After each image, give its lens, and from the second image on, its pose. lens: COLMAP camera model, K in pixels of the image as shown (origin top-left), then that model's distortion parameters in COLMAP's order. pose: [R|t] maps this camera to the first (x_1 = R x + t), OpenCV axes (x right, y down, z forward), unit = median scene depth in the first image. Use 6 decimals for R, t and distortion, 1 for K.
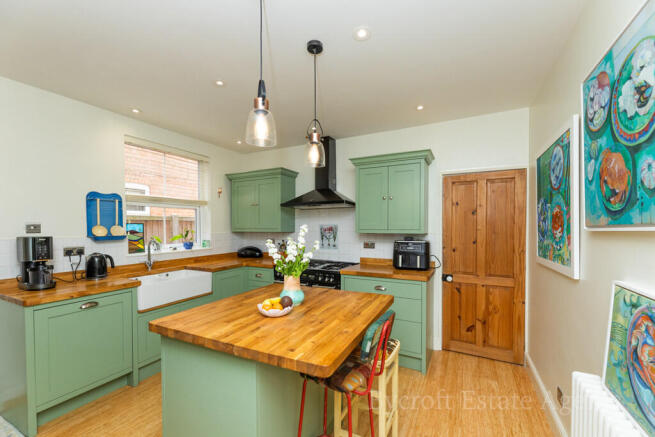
lens RADIAL K [[261.8, 0, 326.6], [0, 261.8, 230.3], [0, 0, 1]] dist [-0.003100, -0.000126]
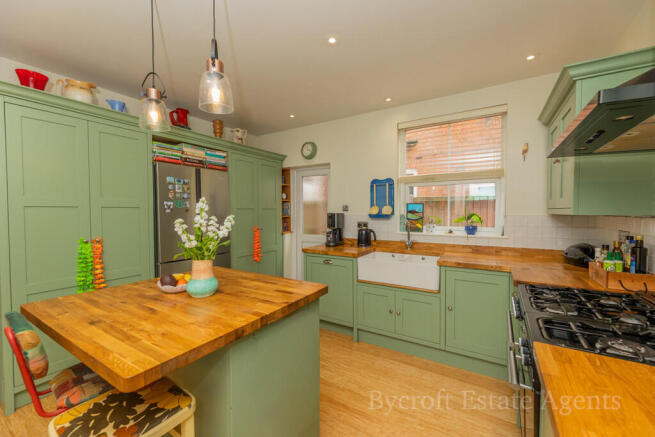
lens RADIAL K [[261.8, 0, 327.6], [0, 261.8, 216.8], [0, 0, 1]] dist [-0.003100, -0.000126]
pose [[-0.070996, 0.028019, -0.997083, 0.381387], [-0.011679, 0.999514, 0.028919, 0.000558], [0.997408, 0.013698, -0.070634, 0.826509]]
